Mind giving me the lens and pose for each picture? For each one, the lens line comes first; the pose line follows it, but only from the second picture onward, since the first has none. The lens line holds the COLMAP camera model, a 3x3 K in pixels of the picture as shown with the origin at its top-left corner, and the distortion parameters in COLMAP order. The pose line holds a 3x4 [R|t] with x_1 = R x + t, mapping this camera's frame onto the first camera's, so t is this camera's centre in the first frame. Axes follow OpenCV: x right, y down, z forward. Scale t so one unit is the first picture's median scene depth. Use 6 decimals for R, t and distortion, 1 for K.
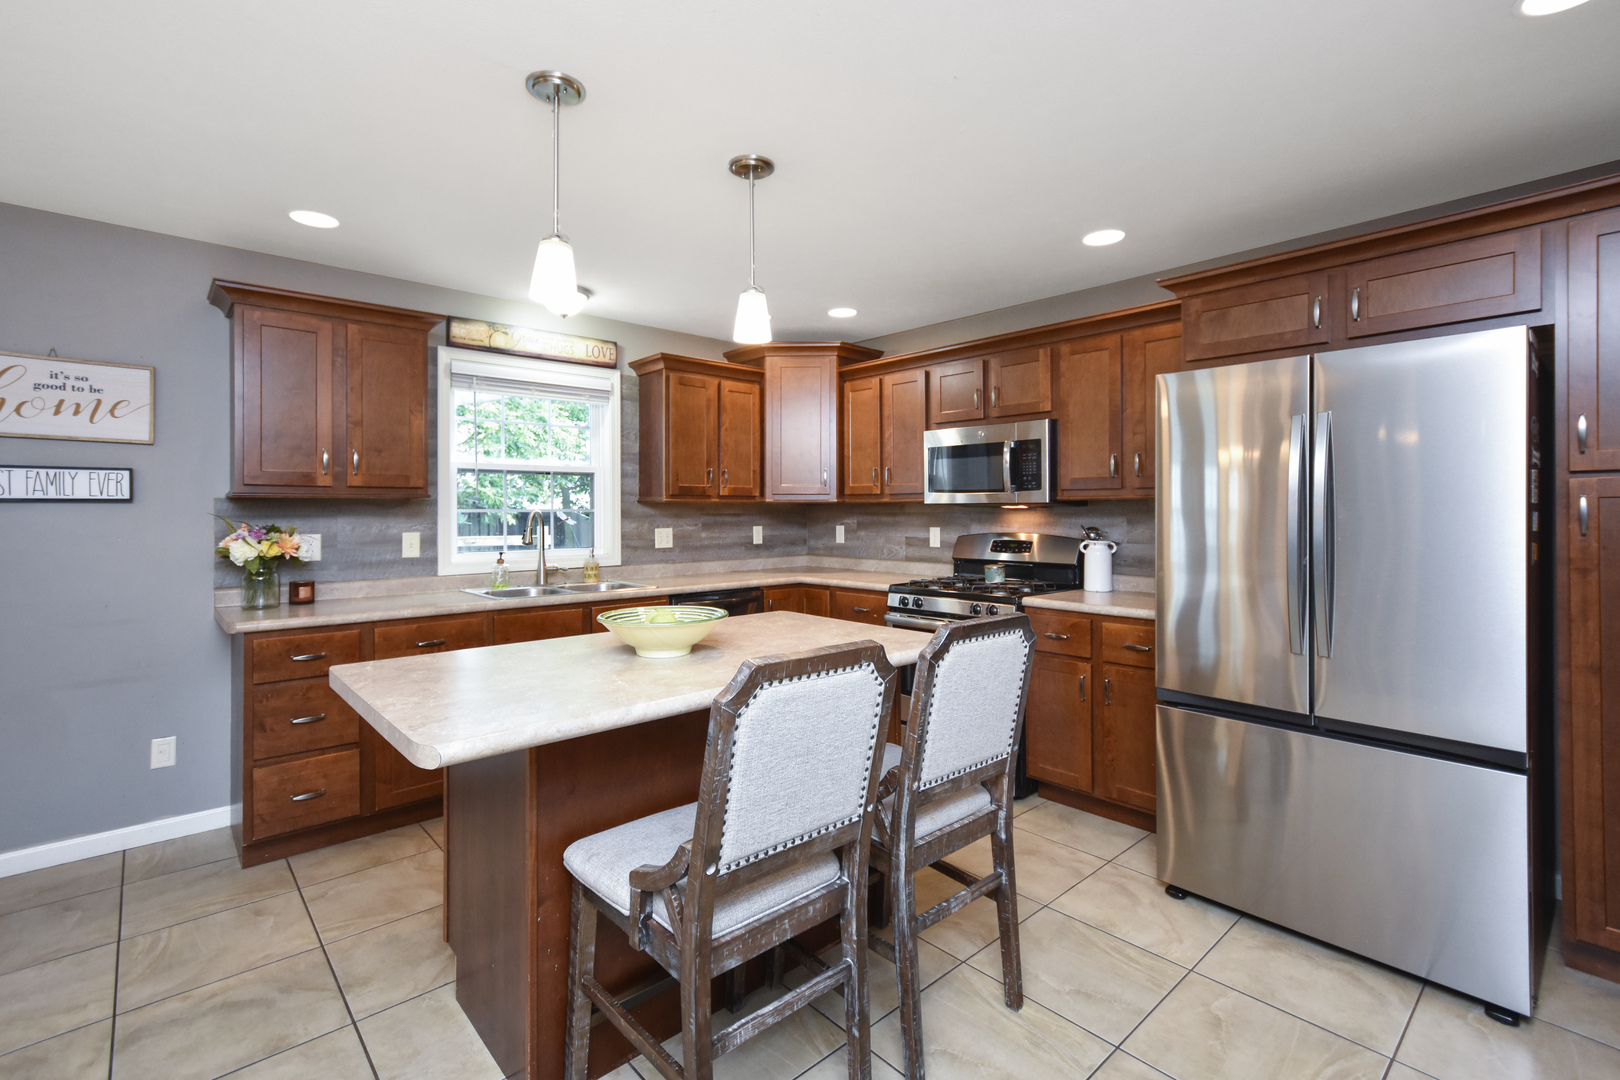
lens RADIAL K [[759.5, 0, 775.3], [0, 759.5, 507.9], [0, 0, 1]] dist [0.004069, 0.000664]
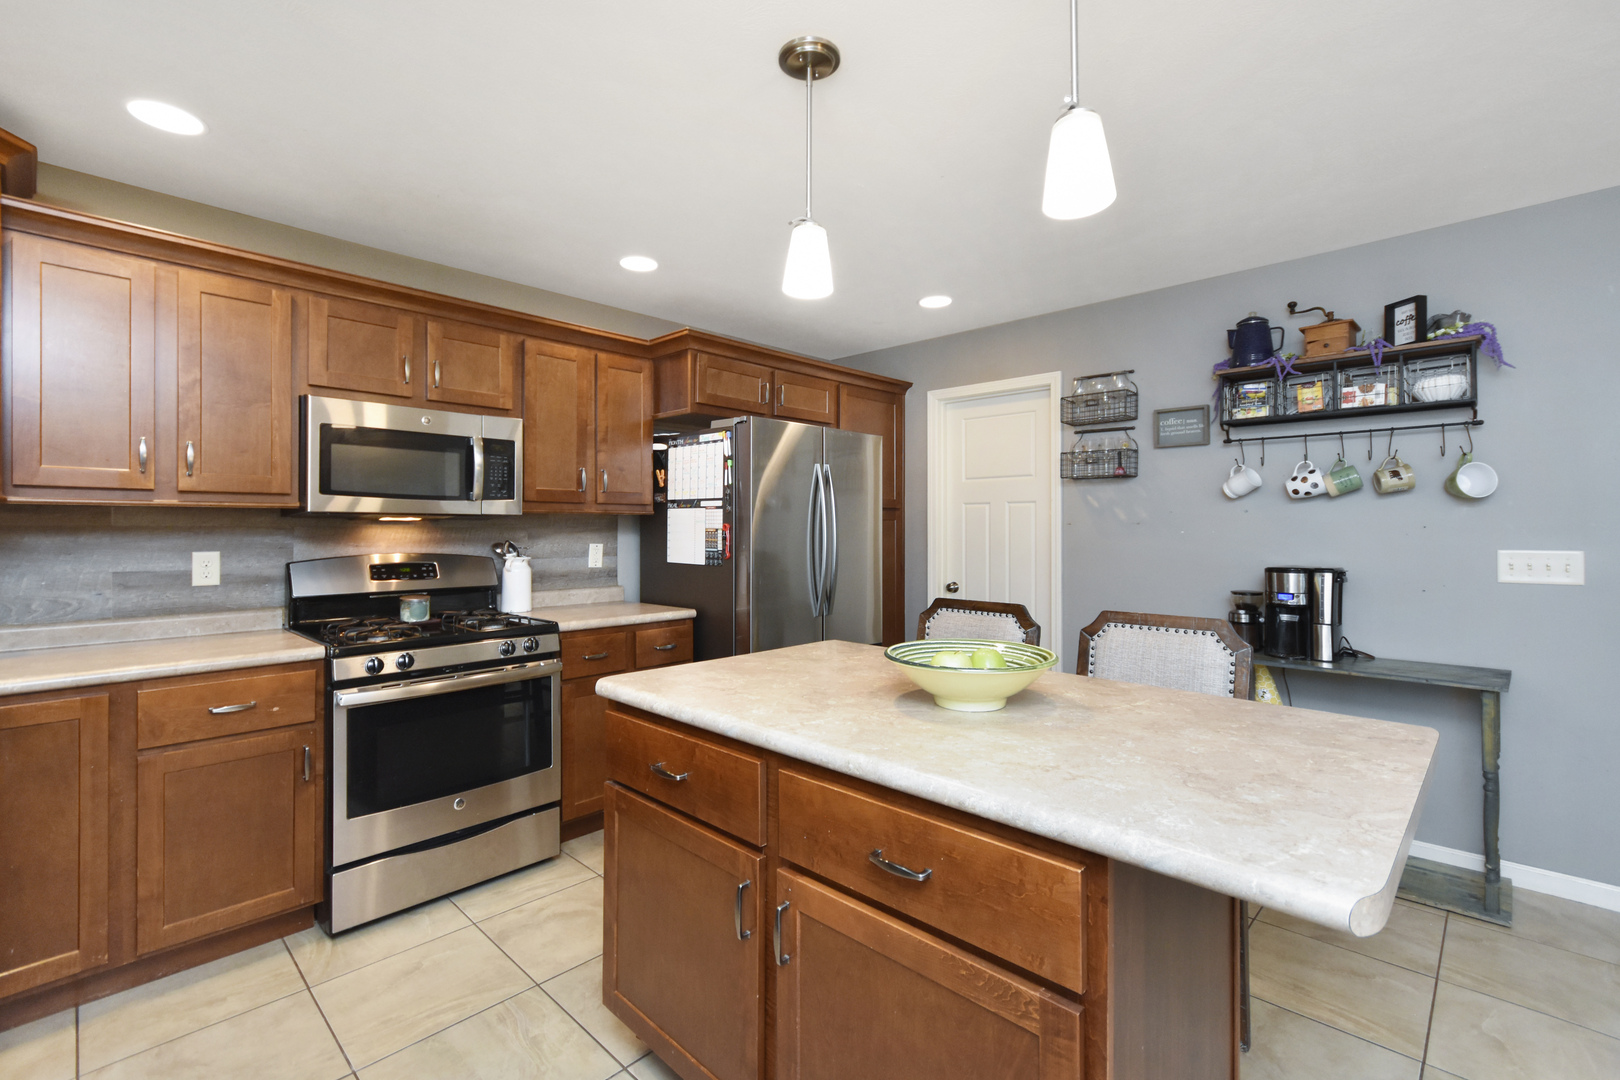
lens RADIAL K [[733.8, 0, 821.3], [0, 733.8, 526.5], [0, 0, 1]] dist [0.002212, 0.000303]
pose [[-0.131412, 0.007011, 0.991303, -0.458852], [-0.002617, 0.999969, -0.007419, 0.010221], [-0.991324, -0.003569, -0.131389, 0.673323]]
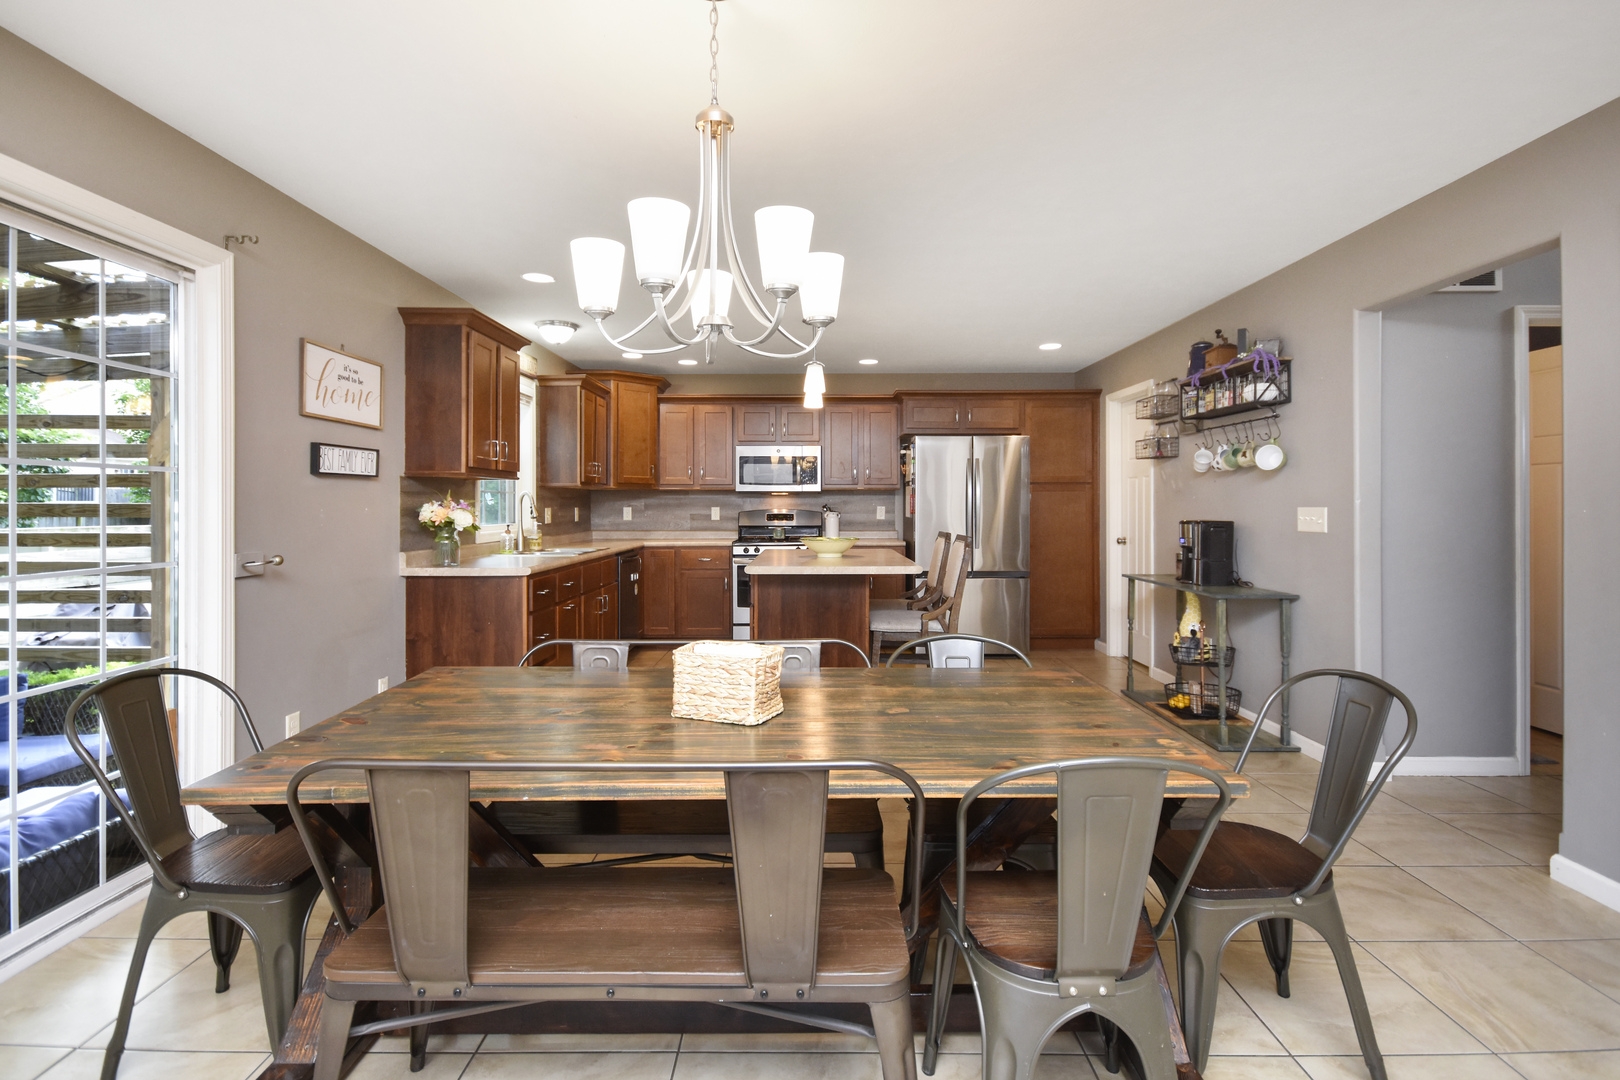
lens RADIAL K [[875.5, 0, 810.4], [0, 875.5, 504.6], [0, 0, 1]] dist [-0.000850, -0.000002]
pose [[0.641008, 0.003734, 0.767525, -1.127968], [-0.003287, 0.999992, -0.002119, 0.026313], [-0.767527, -0.001164, 0.641015, -0.300235]]
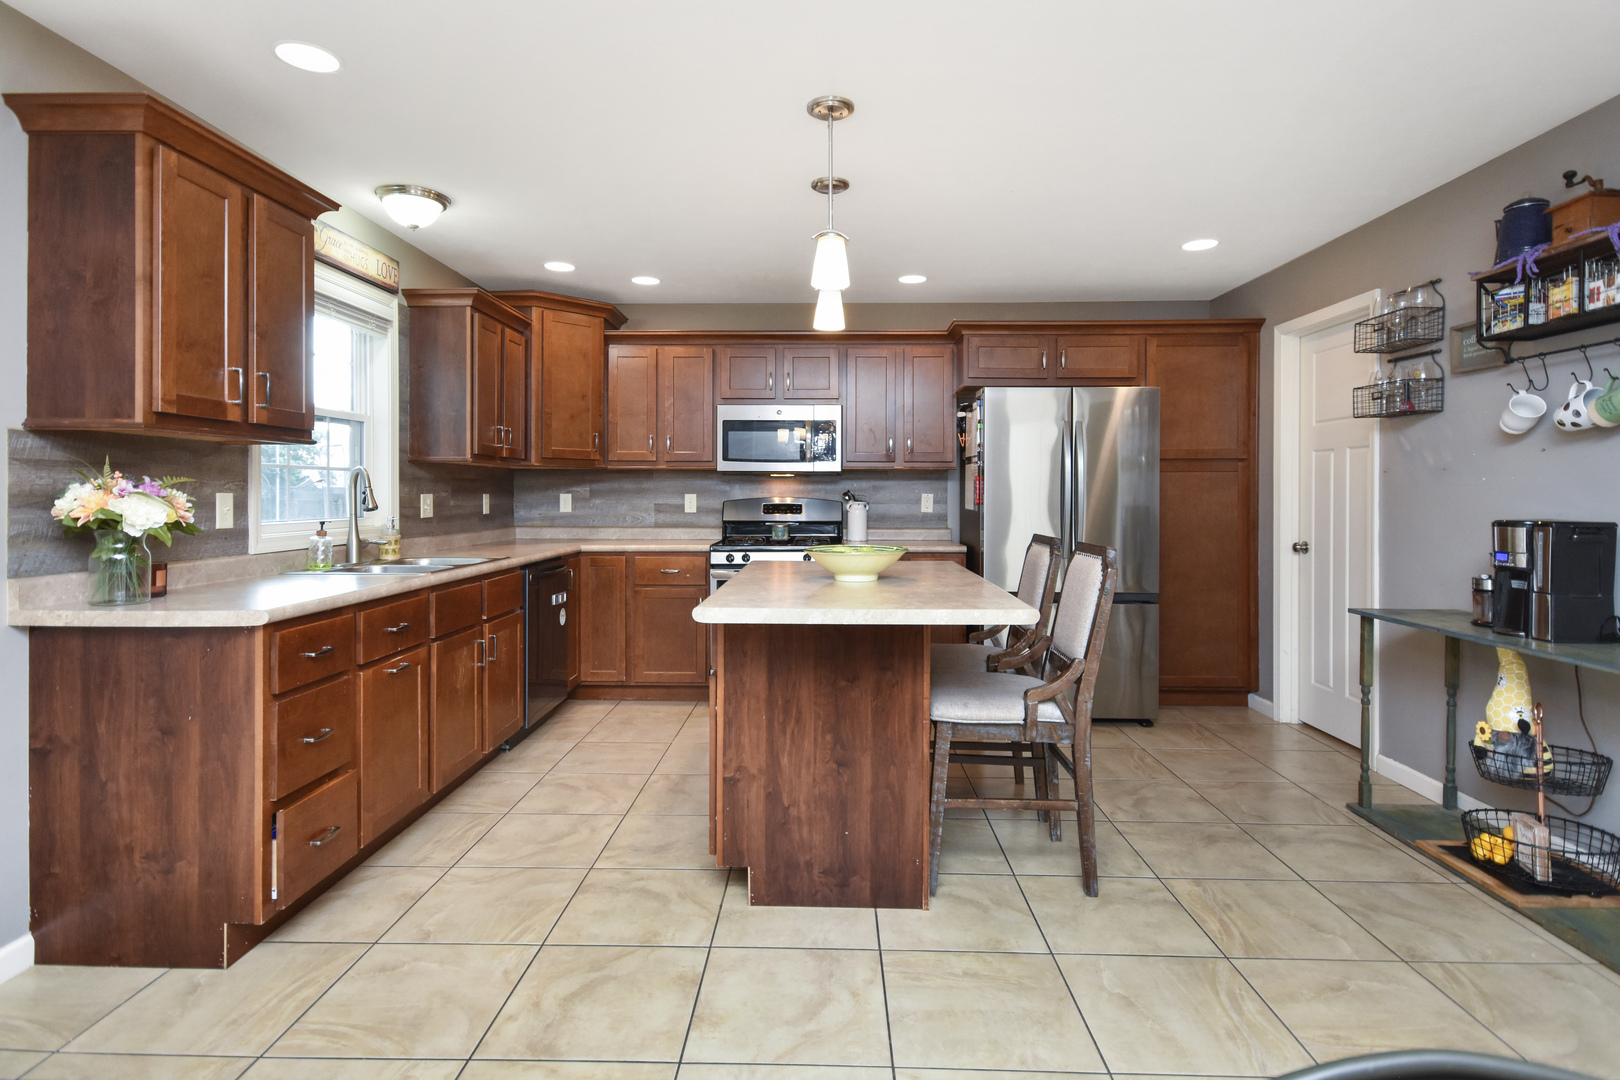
lens RADIAL K [[899.6, 0, 806.6], [0, 899.6, 497.1], [0, 0, 1]] dist [0.002737, 0.000591]
pose [[0.660400, 0.002996, 0.750908, -0.702083], [-0.006868, 0.999974, 0.002050, 0.028923], [-0.750882, -0.006511, 0.660404, 0.048020]]
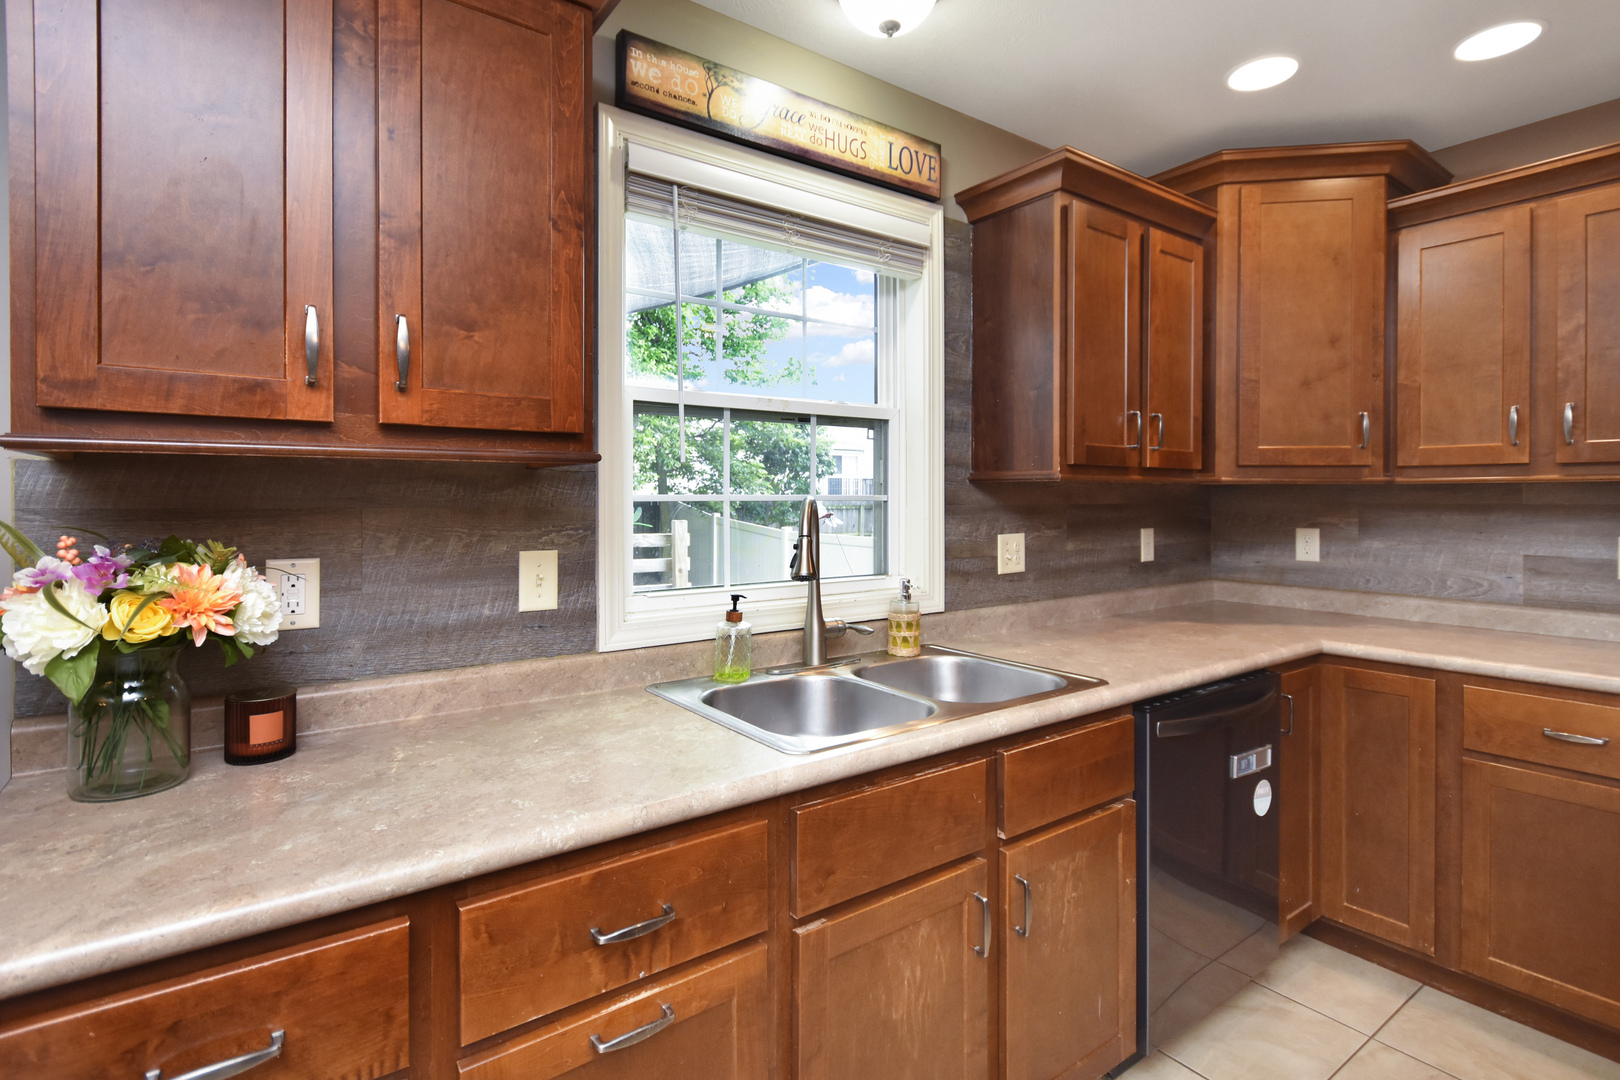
lens RADIAL K [[784.7, 0, 788.7], [0, 784.7, 502.8], [0, 0, 1]] dist [0.001436, 0.000019]
pose [[0.997378, 0.003820, -0.072265, -0.293714], [-0.003079, 0.999941, 0.010374, 0.001683], [0.072300, -0.010124, 0.997332, 0.548869]]
